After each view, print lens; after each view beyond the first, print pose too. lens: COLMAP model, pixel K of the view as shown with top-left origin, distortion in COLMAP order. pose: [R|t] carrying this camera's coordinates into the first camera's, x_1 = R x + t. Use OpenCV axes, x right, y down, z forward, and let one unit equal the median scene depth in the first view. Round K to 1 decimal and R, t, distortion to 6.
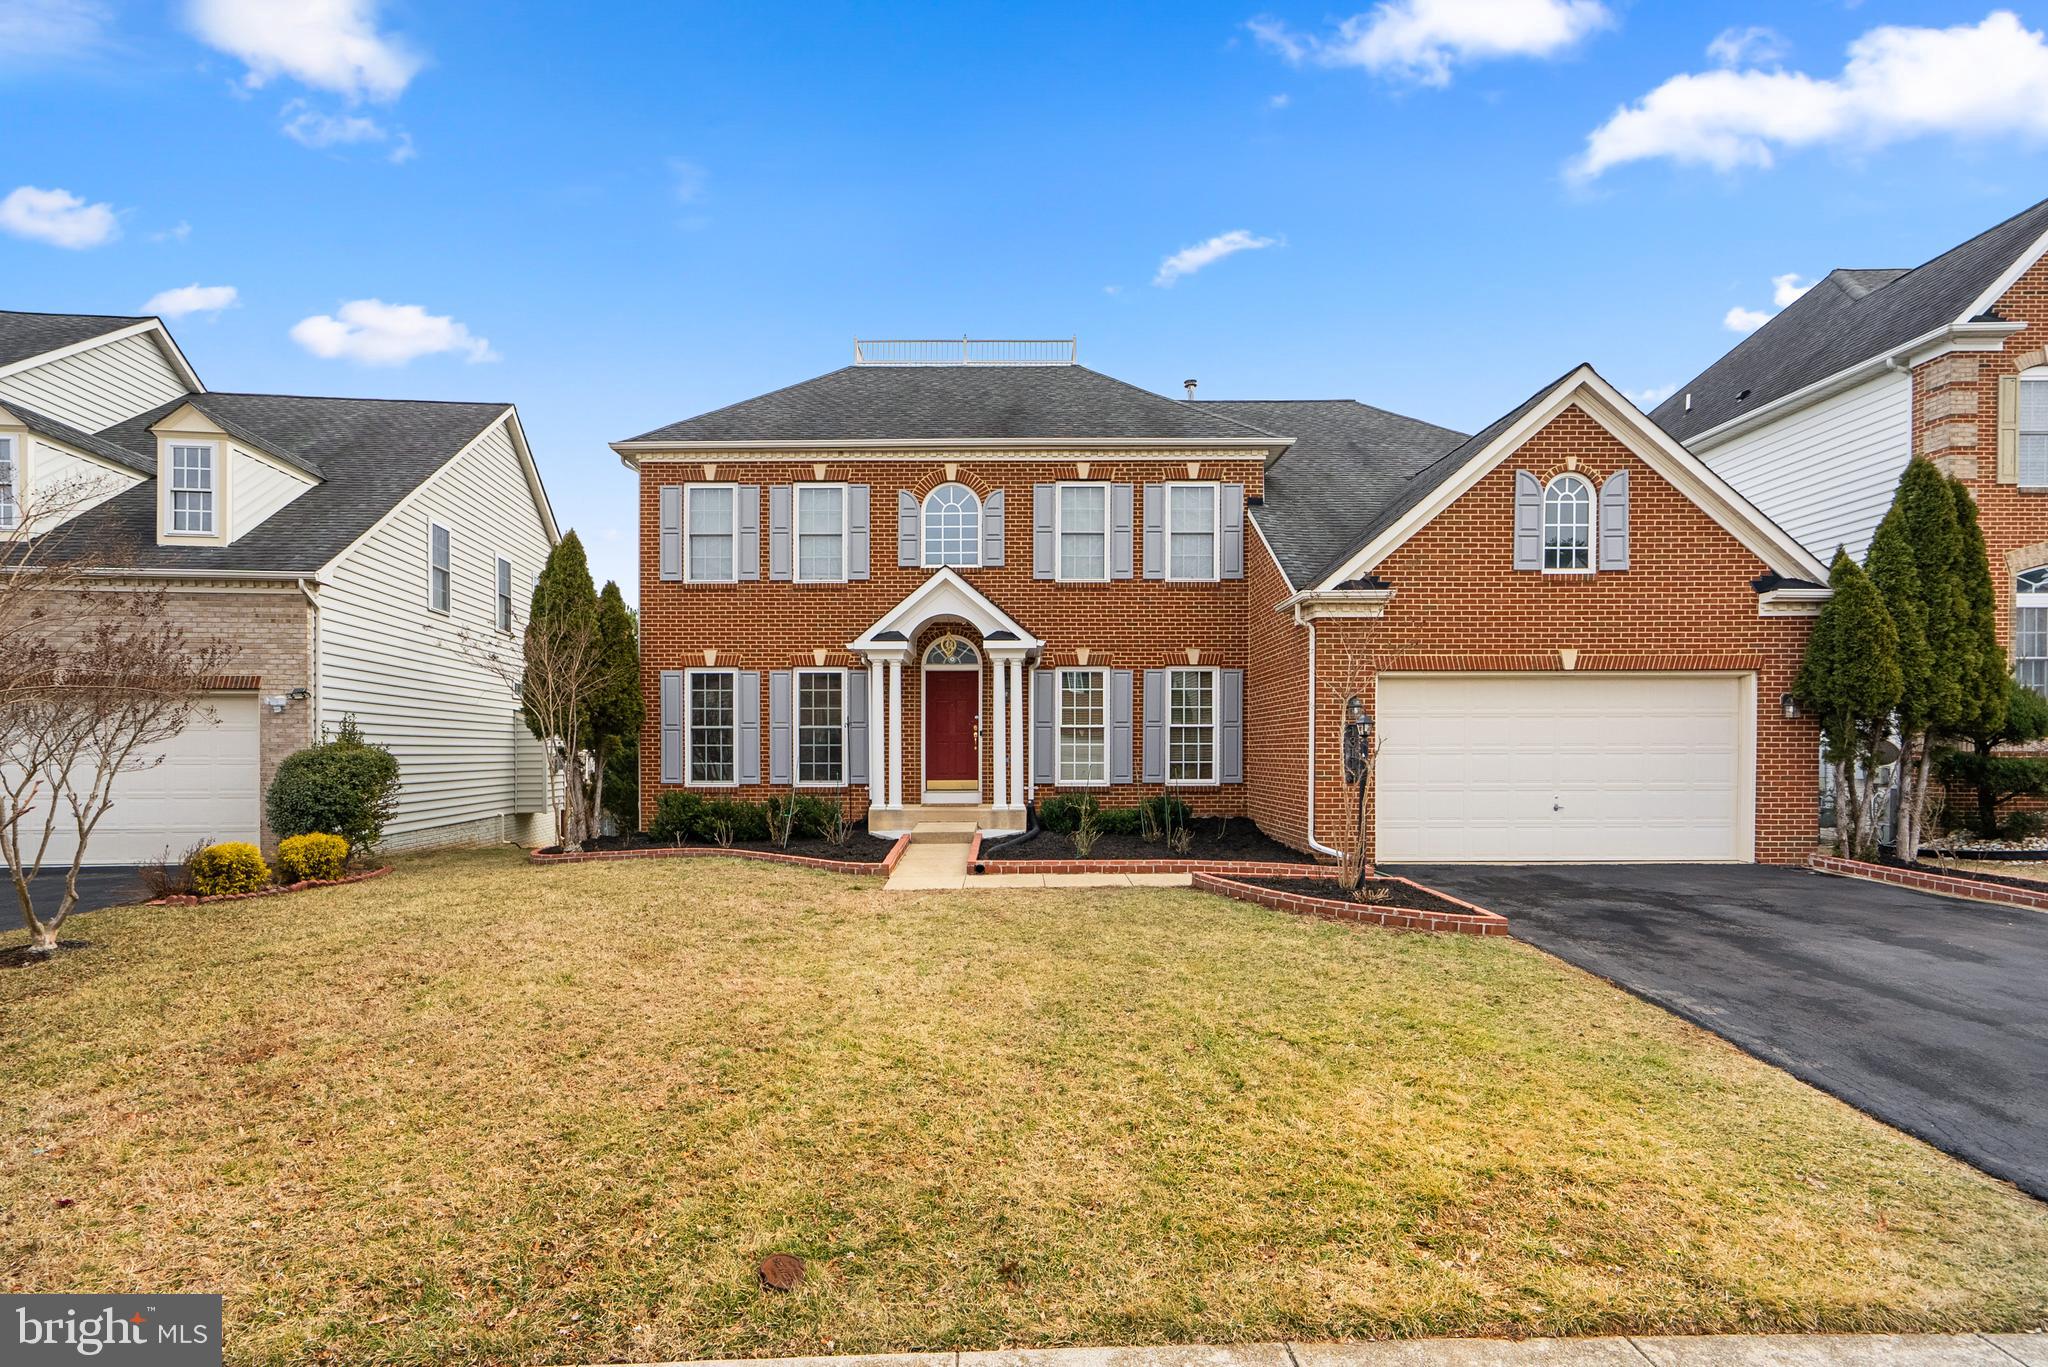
lens RADIAL K [[960.4, 0, 1018.5], [0, 960.4, 590.8], [0, 0, 1]] dist [0.000457, -0.000012]
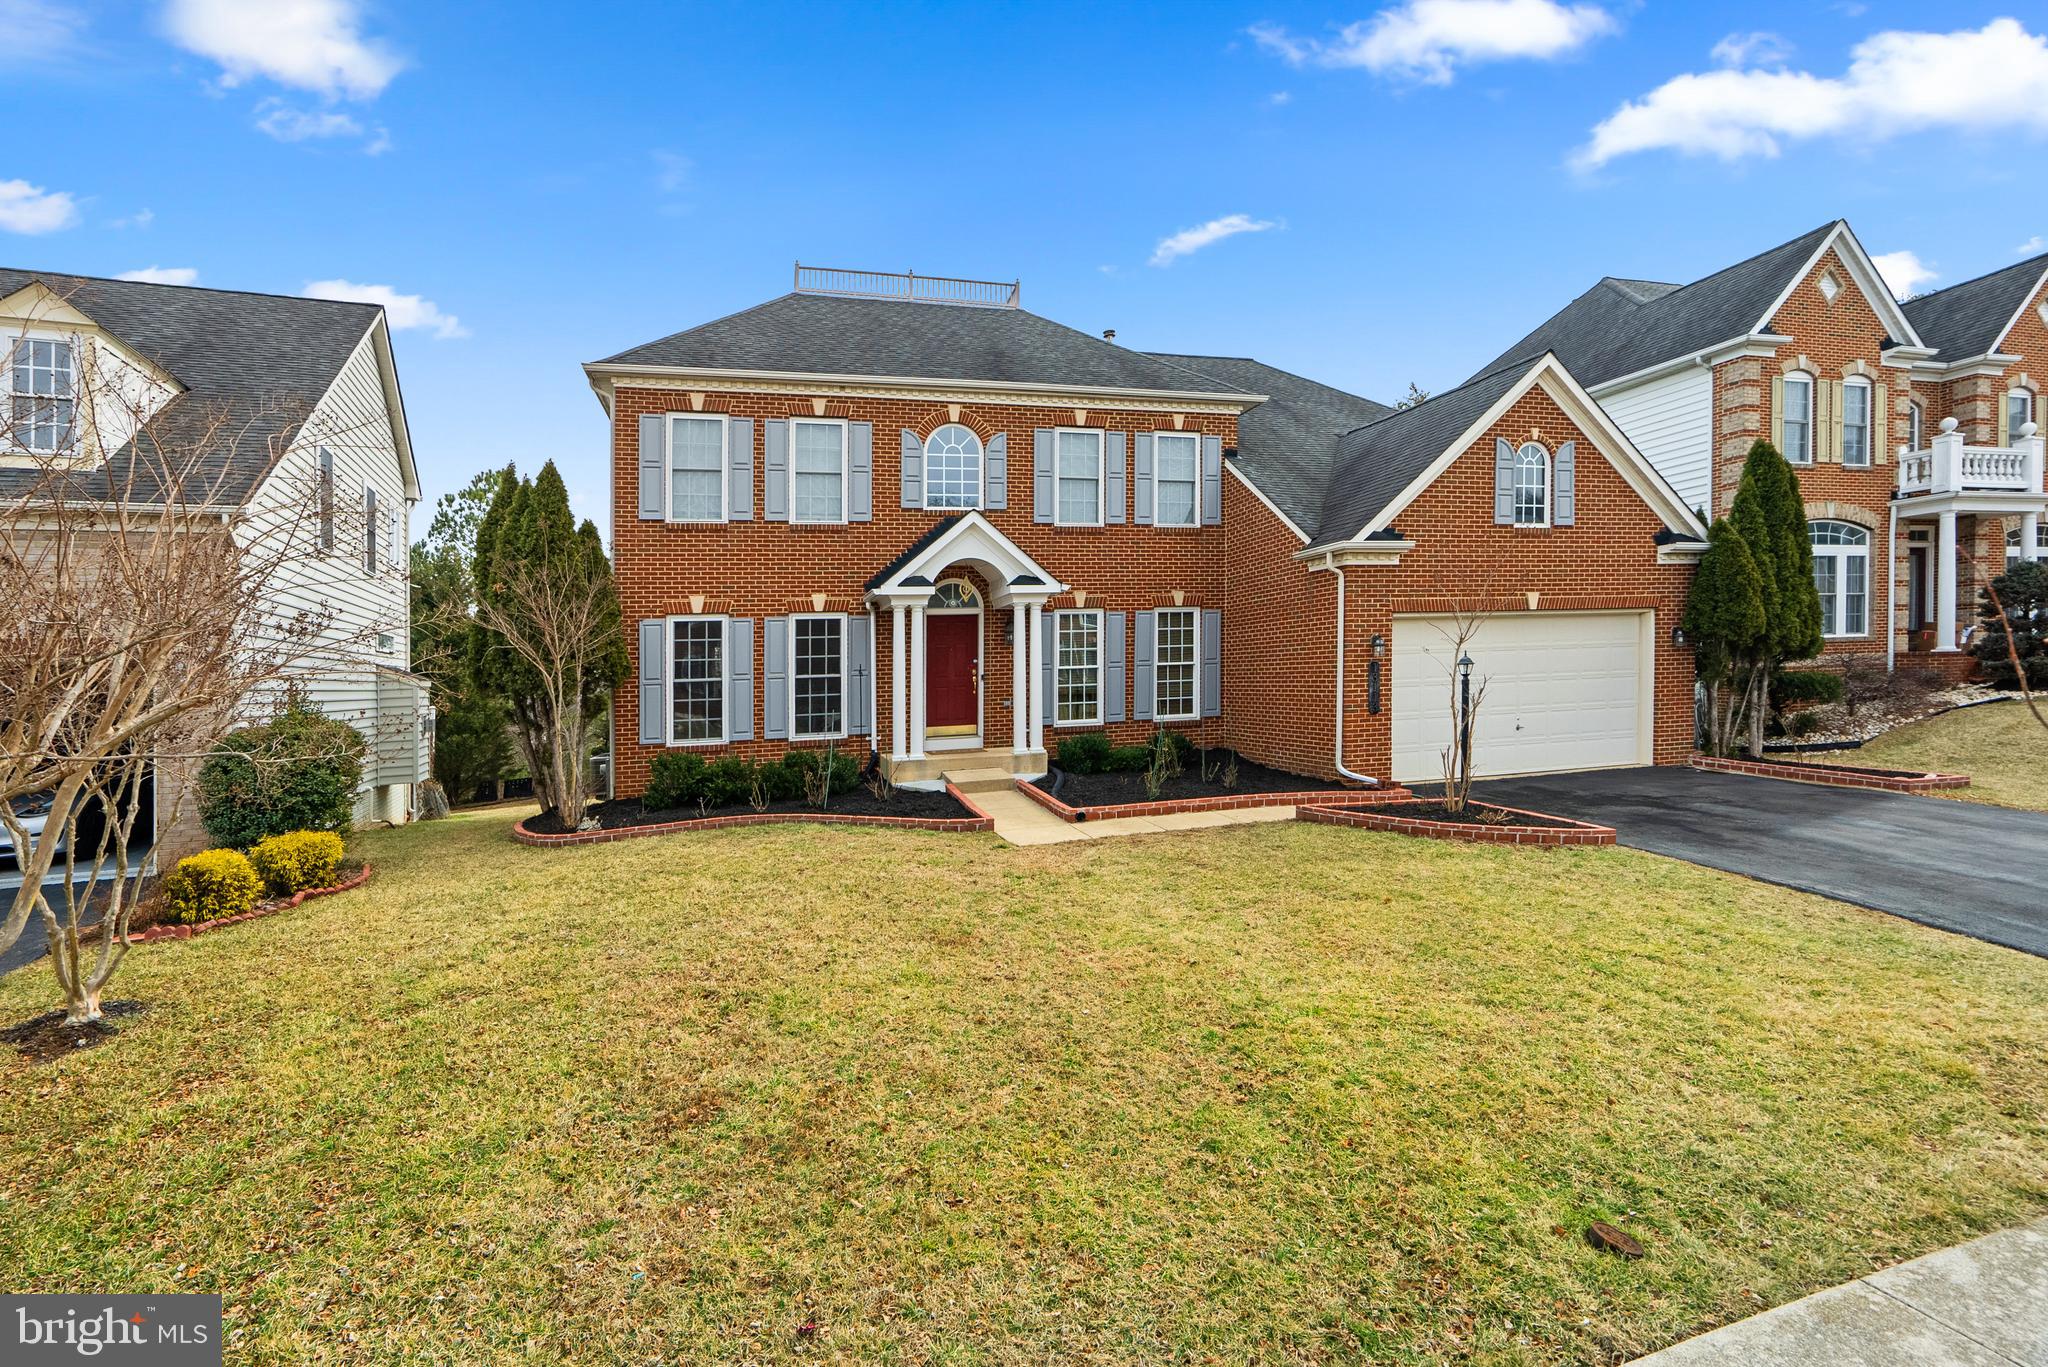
lens RADIAL K [[946.2, 0, 1029.0], [0, 946.2, 520.6], [0, 0, 1]] dist [0.000289, 0.000180]
pose [[0.961477, 0.013468, 0.274554, -0.265524], [-0.013384, 0.999908, -0.002177, -0.012376], [-0.274558, -0.001581, 0.961569, 0.045341]]
